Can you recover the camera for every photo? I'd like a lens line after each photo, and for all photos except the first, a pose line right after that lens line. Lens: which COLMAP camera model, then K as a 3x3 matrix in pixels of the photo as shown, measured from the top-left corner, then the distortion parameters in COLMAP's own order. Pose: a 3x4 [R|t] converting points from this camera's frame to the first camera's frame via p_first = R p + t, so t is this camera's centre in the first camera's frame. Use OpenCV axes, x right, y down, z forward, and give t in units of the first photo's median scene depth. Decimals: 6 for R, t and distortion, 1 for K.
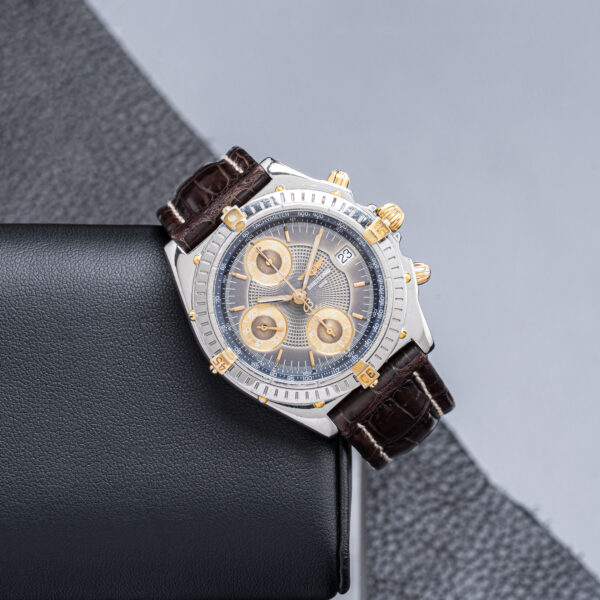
lens RADIAL K [[4123.5, 0, 297.9], [0, 4123.5, 298.8], [0, 0, 1]] dist [2.049264, 0.000000]
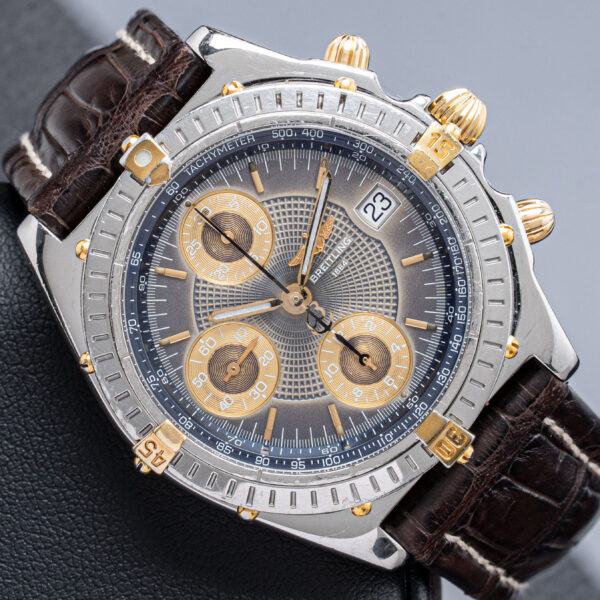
lens RADIAL K [[4123.5, 0, 304.7], [0, 4123.5, 302.4], [0, 0, 1]] dist [2.049264, 0.000000]
pose [[0.991316, -0.119694, -0.054464, 0.028515], [0.122467, 0.991172, 0.050788, -0.025342], [0.047904, -0.057017, 0.997223, 0.501946]]
